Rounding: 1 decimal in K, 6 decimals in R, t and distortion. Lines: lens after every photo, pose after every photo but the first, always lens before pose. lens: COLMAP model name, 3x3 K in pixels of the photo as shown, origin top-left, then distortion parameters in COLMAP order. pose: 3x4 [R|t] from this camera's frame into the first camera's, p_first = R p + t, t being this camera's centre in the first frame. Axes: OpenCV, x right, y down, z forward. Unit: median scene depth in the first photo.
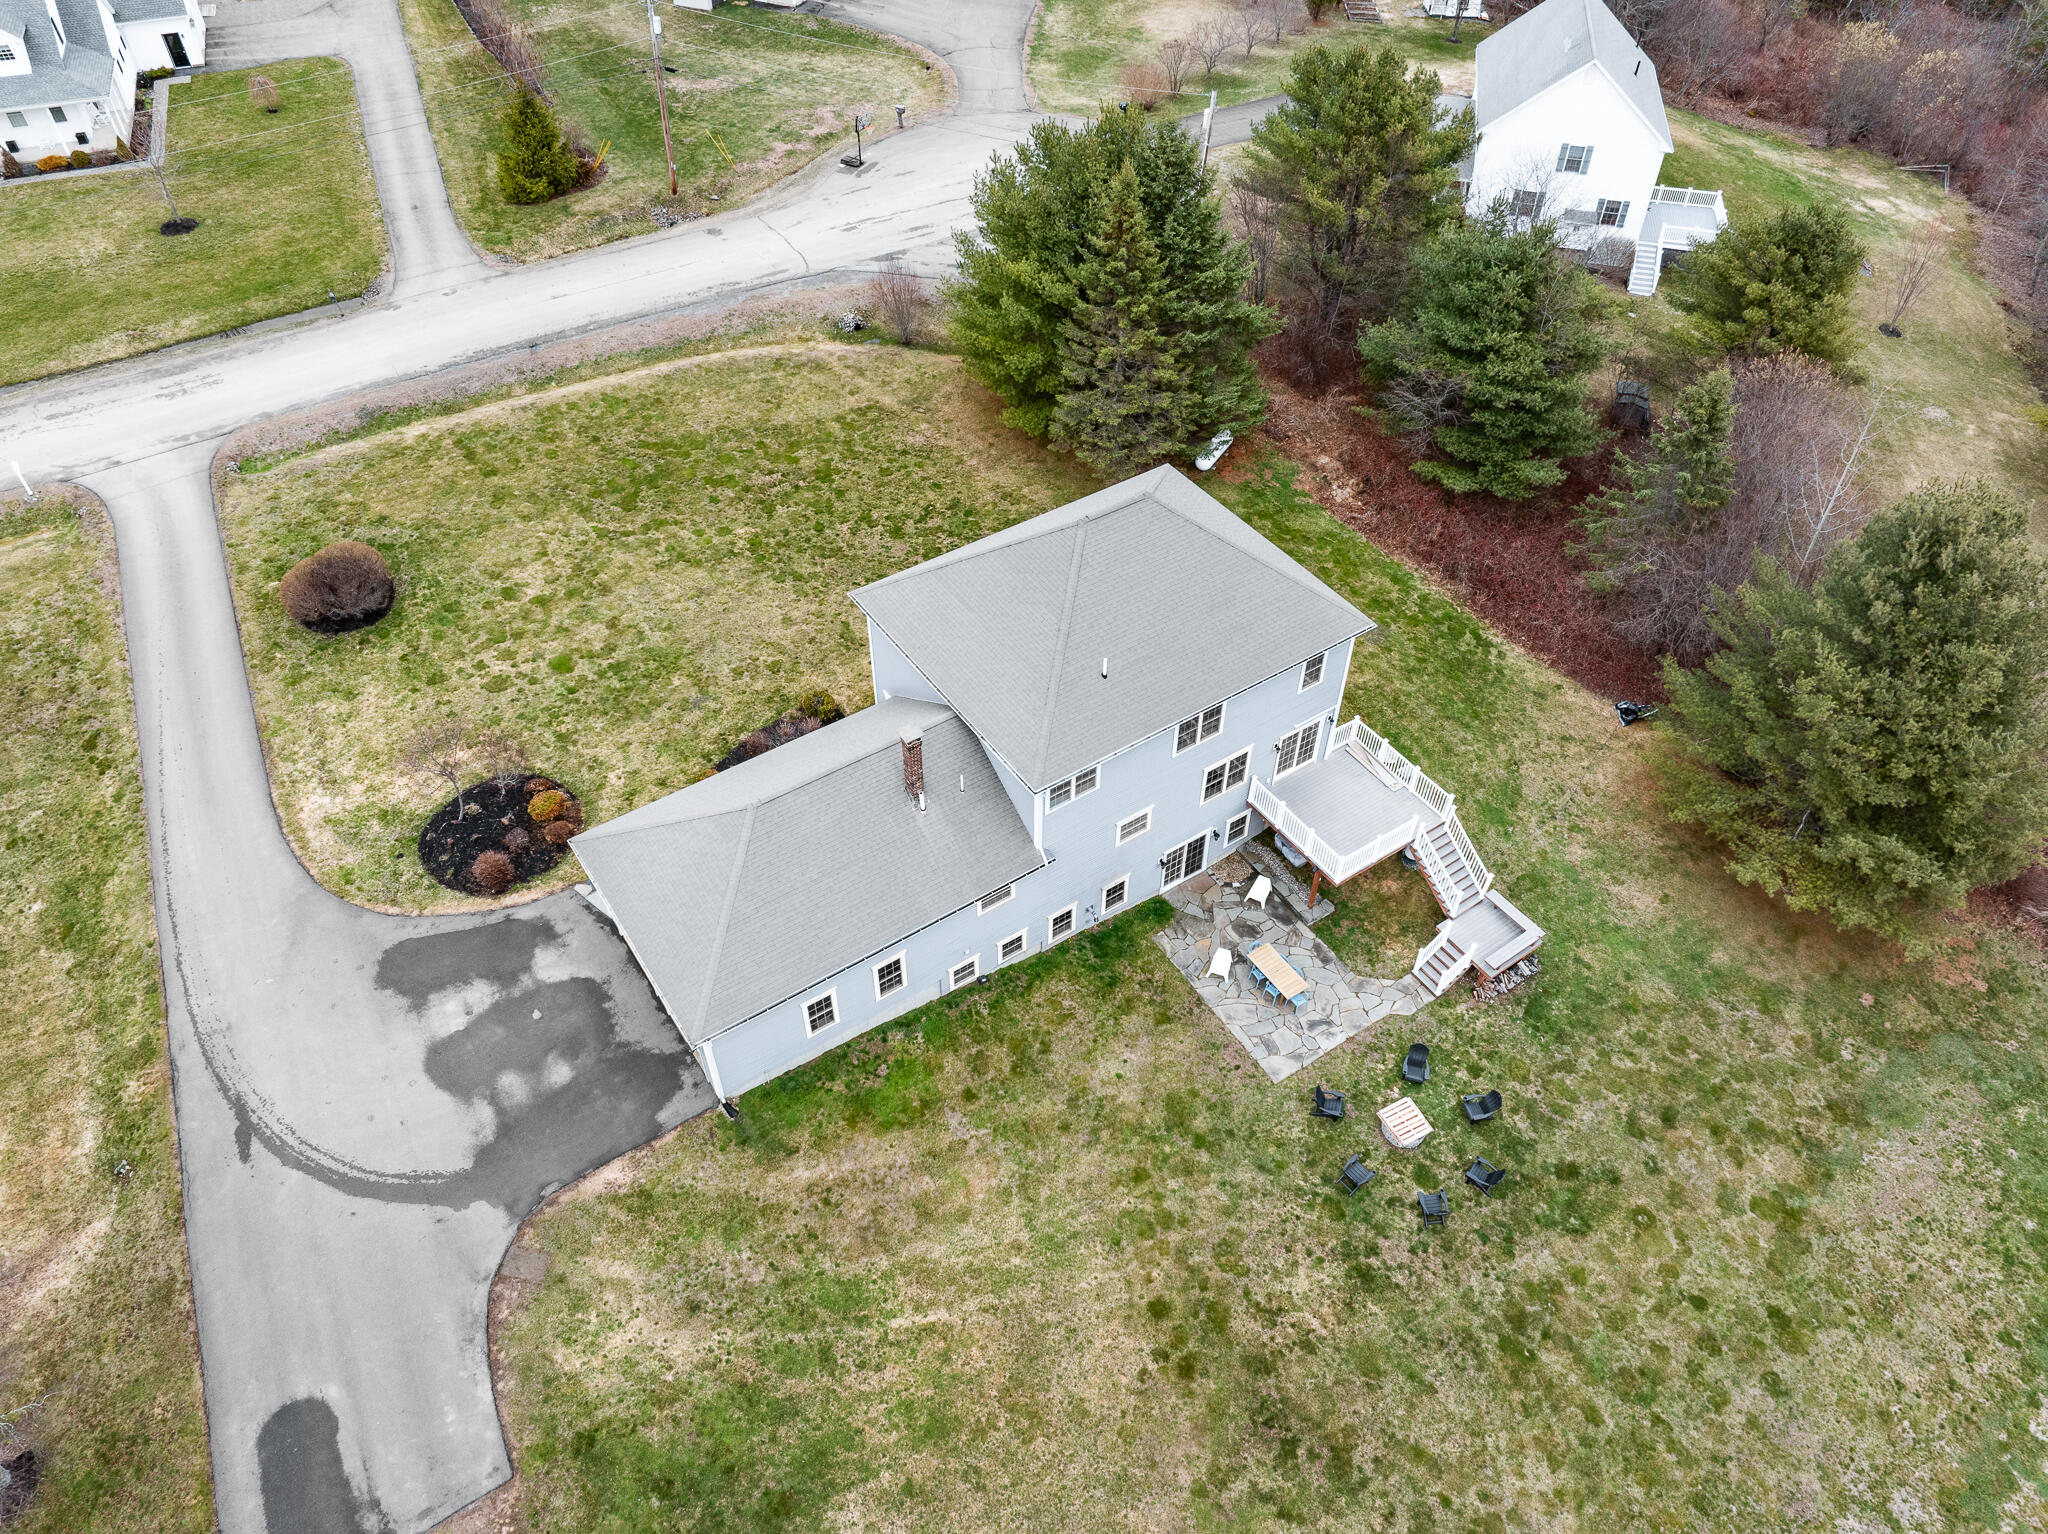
lens RADIAL K [[1463.6, 0, 1024.0], [0, 1463.6, 738.5], [0, 0, 1]] dist [-0.039552, -0.003022]
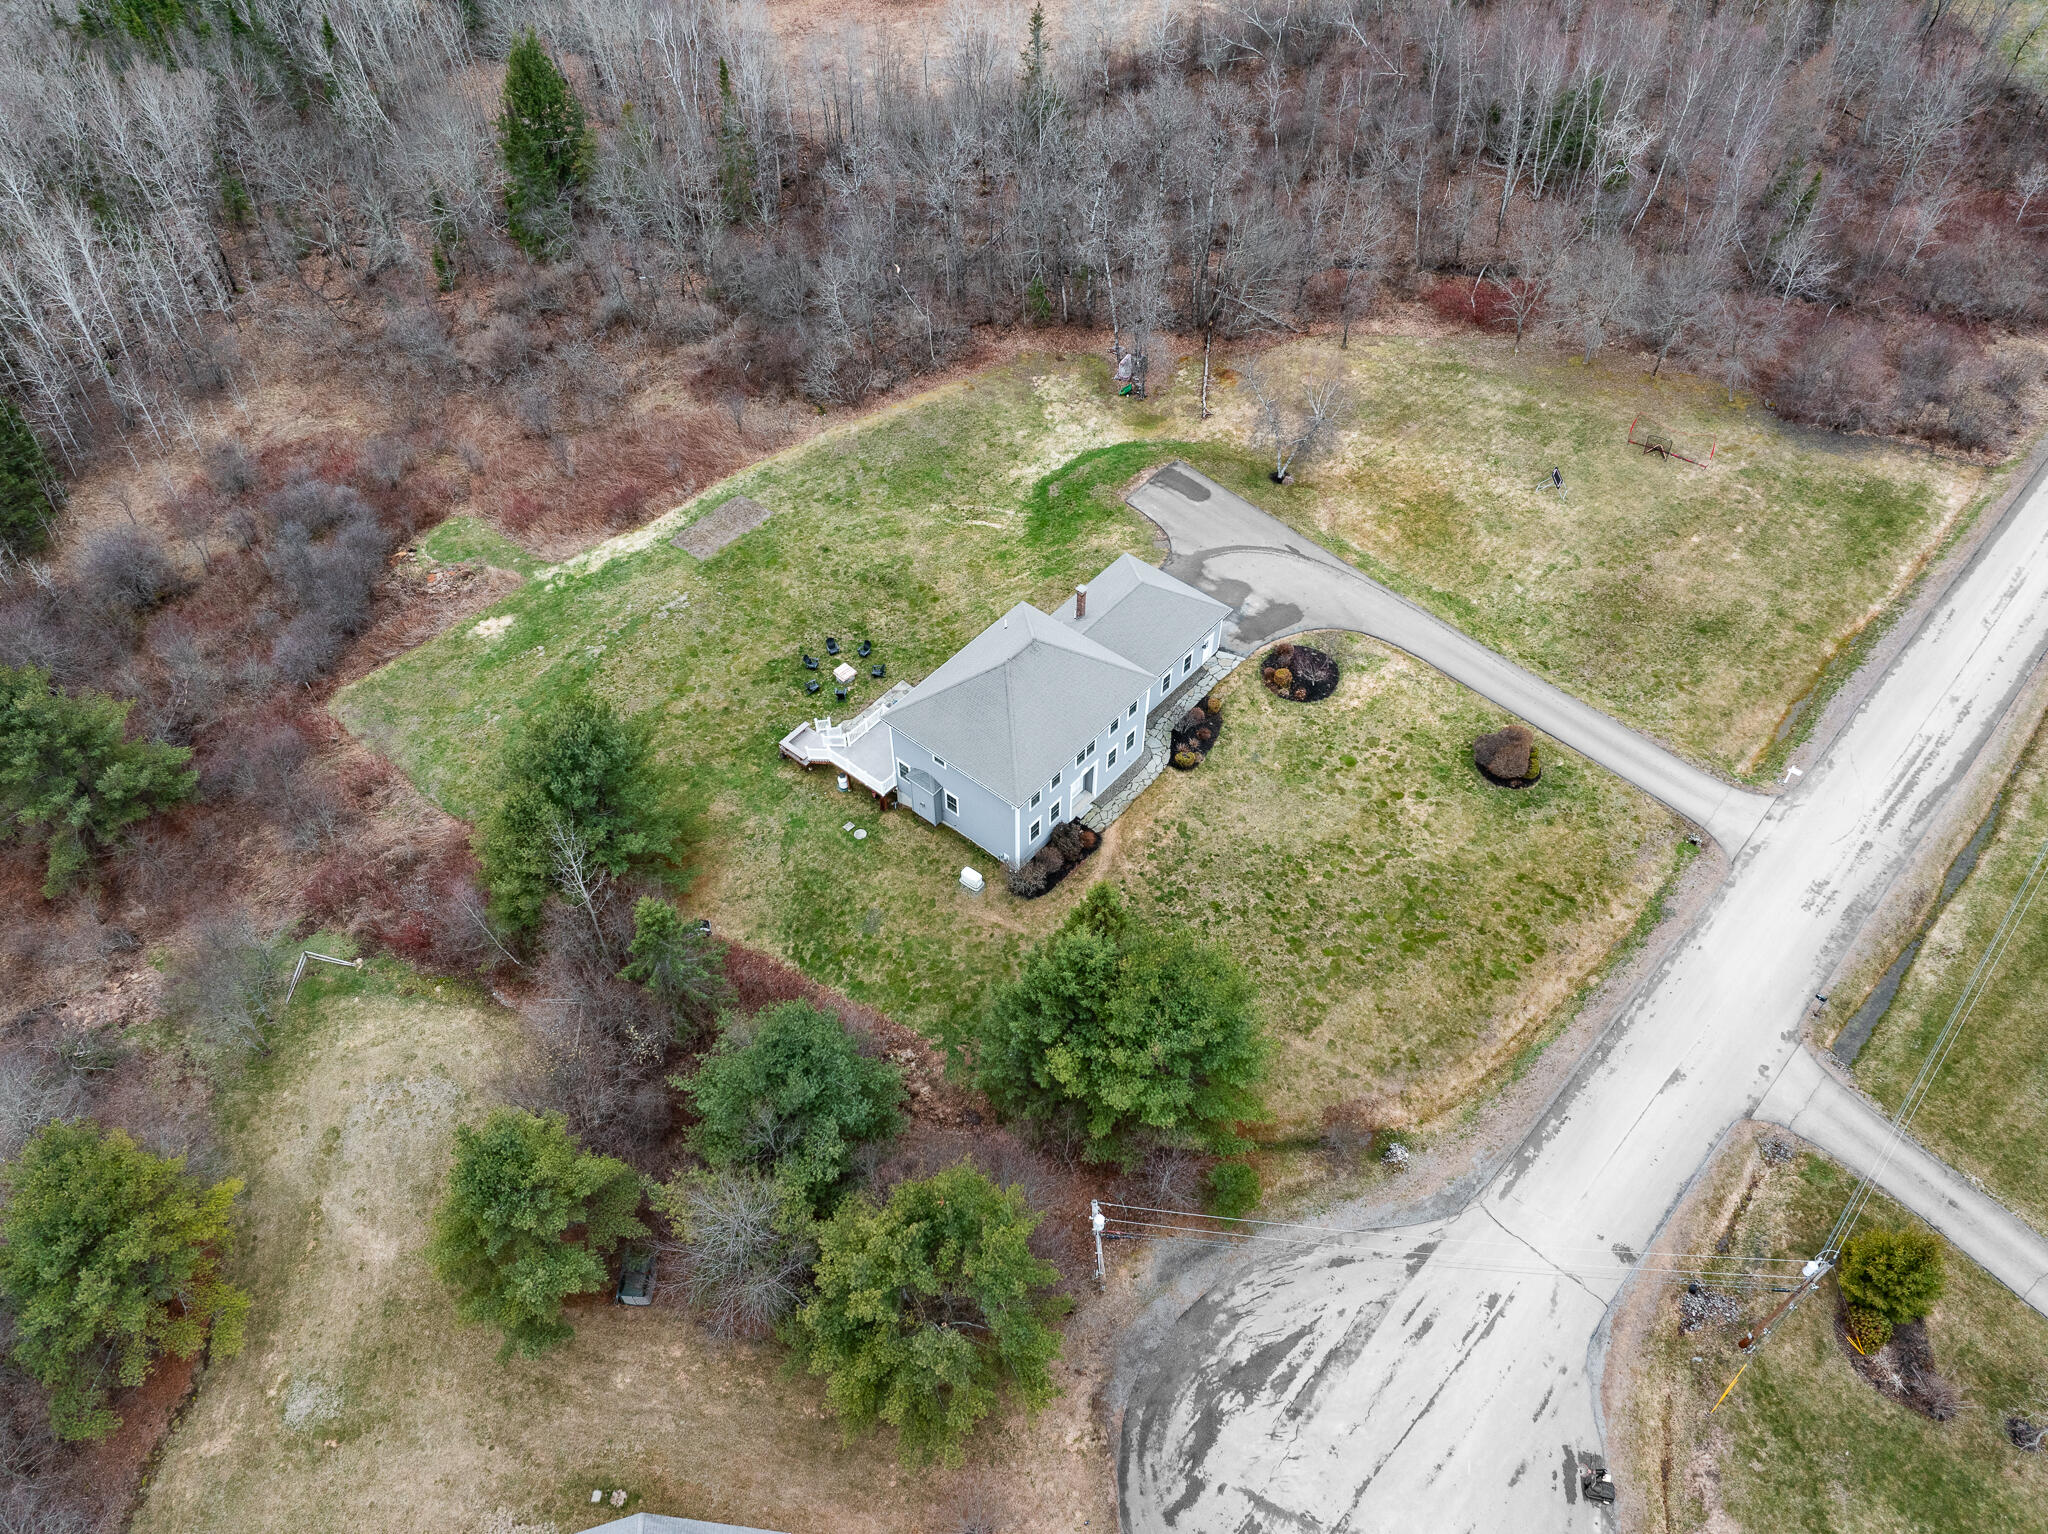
lens RADIAL K [[1430.9, 0, 1022.0], [0, 1430.9, 766.1], [0, 0, 1]] dist [-0.009049, -0.054475]
pose [[-0.961213, 0.206048, -0.183339, 0.391466], [-0.197506, -0.050250, 0.979013, -1.794377], [0.192510, 0.977251, 0.088996, 0.892188]]
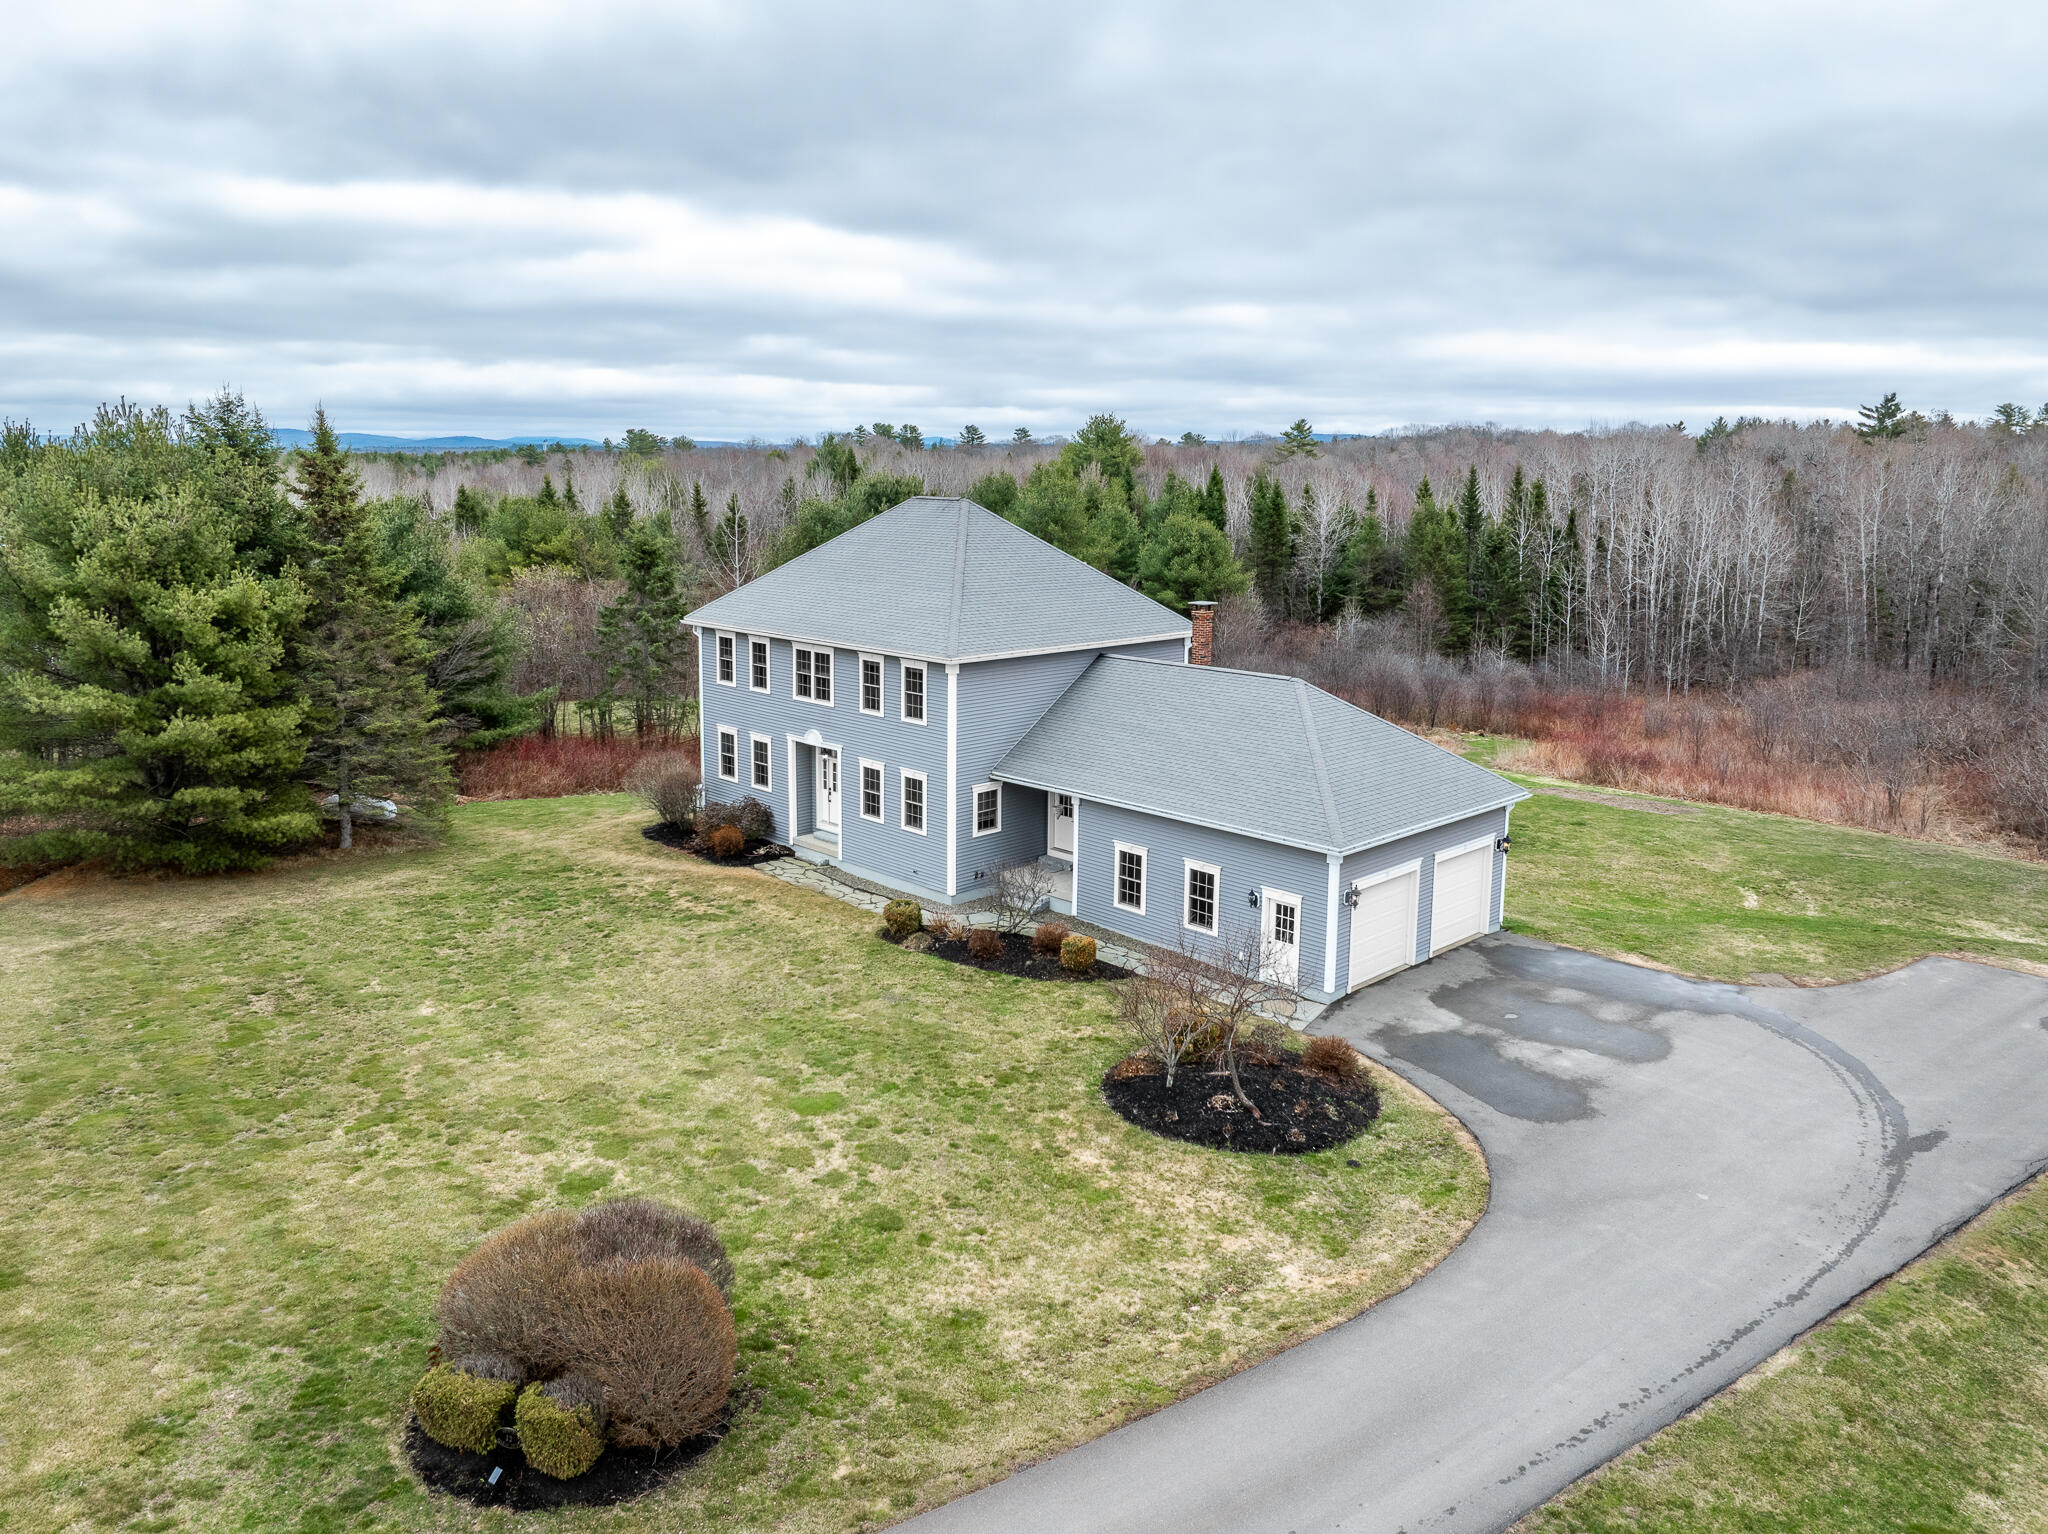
lens RADIAL K [[1502.7, 0, 1032.8], [0, 1502.7, 664.3], [0, 0, 1]] dist [-0.034265, -0.001760]
pose [[-0.184875, -0.139746, 0.972776, -0.914513], [0.687028, 0.689401, 0.229606, -0.250803], [-0.702719, 0.710772, -0.031443, 0.971314]]
